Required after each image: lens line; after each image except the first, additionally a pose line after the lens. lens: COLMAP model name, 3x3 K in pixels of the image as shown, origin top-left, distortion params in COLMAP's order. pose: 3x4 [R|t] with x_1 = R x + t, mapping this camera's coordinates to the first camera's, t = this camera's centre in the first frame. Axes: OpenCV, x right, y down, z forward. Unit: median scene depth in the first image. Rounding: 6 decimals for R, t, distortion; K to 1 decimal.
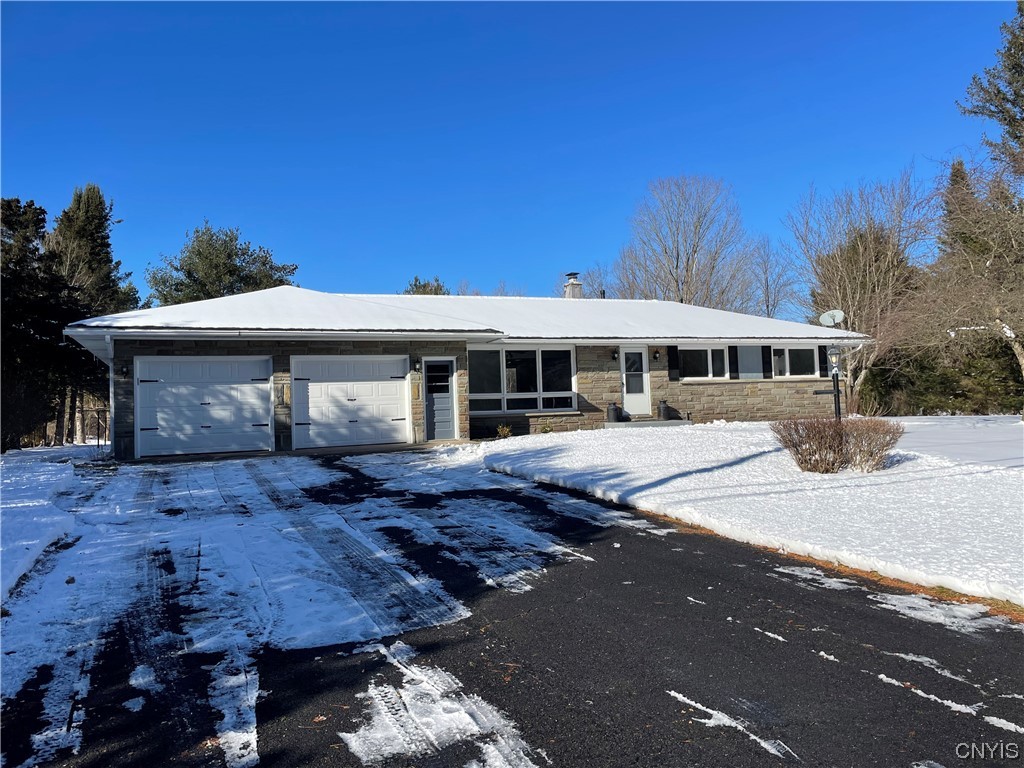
lens RADIAL K [[782.8, 0, 512.0], [0, 782.8, 384.0], [0, 0, 1]] dist [0.084483, -0.128850]
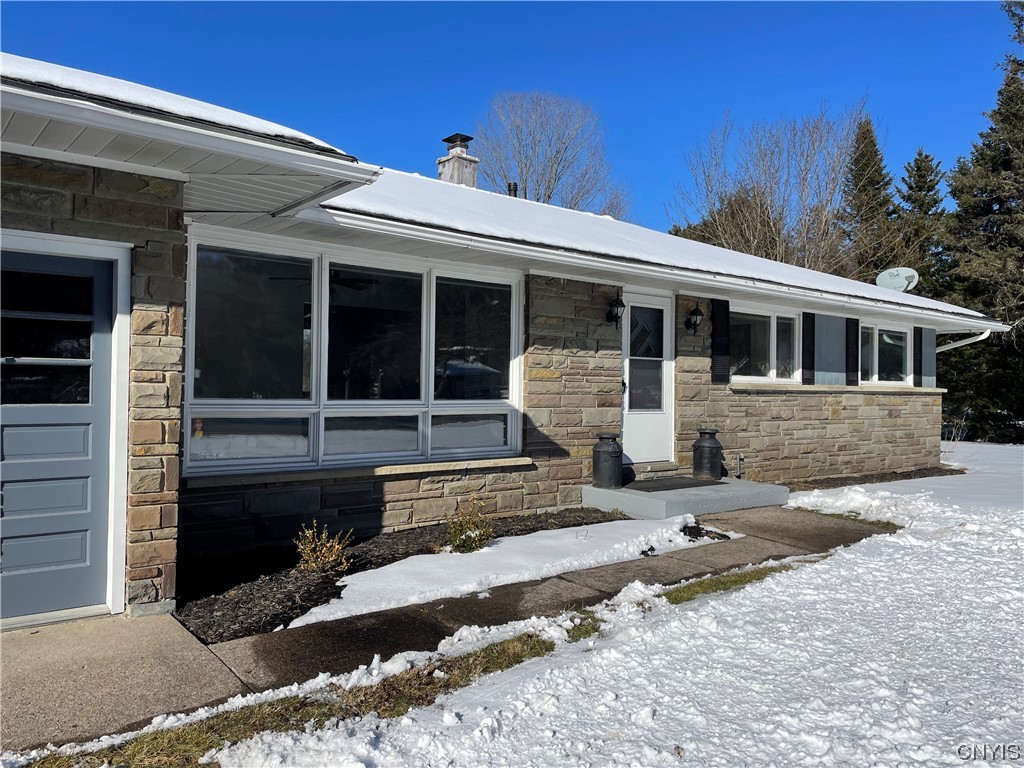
lens RADIAL K [[782.8, 0, 512.0], [0, 782.8, 384.0], [0, 0, 1]] dist [0.084483, -0.128850]
pose [[0.956446, 0.053670, 0.286934, -0.026033], [-0.062843, 0.997762, 0.022848, -0.006266], [-0.285066, -0.039885, 0.957678, 0.659319]]
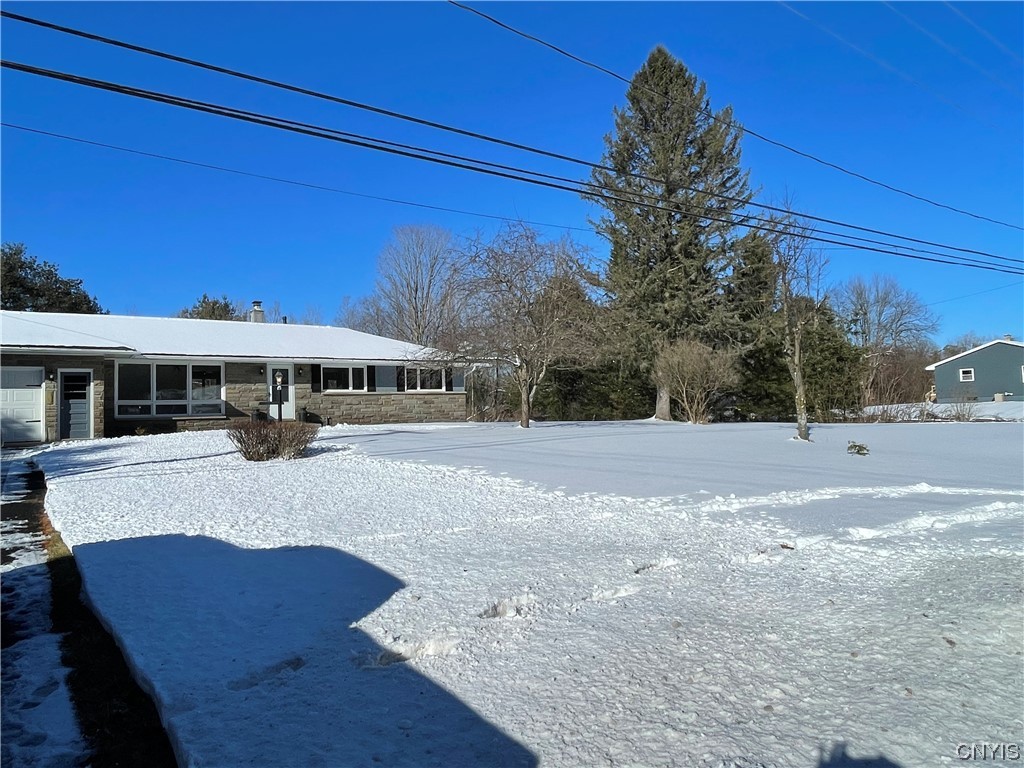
lens RADIAL K [[675.8, 0, 512.0], [0, 675.8, 384.0], [0, 0, 1]] dist [-0.009393, -0.002556]
pose [[0.972083, 0.019088, 0.233860, 0.273164], [-0.016076, 0.999762, -0.014778, -0.006537], [-0.234086, 0.010606, 0.972158, -0.128892]]
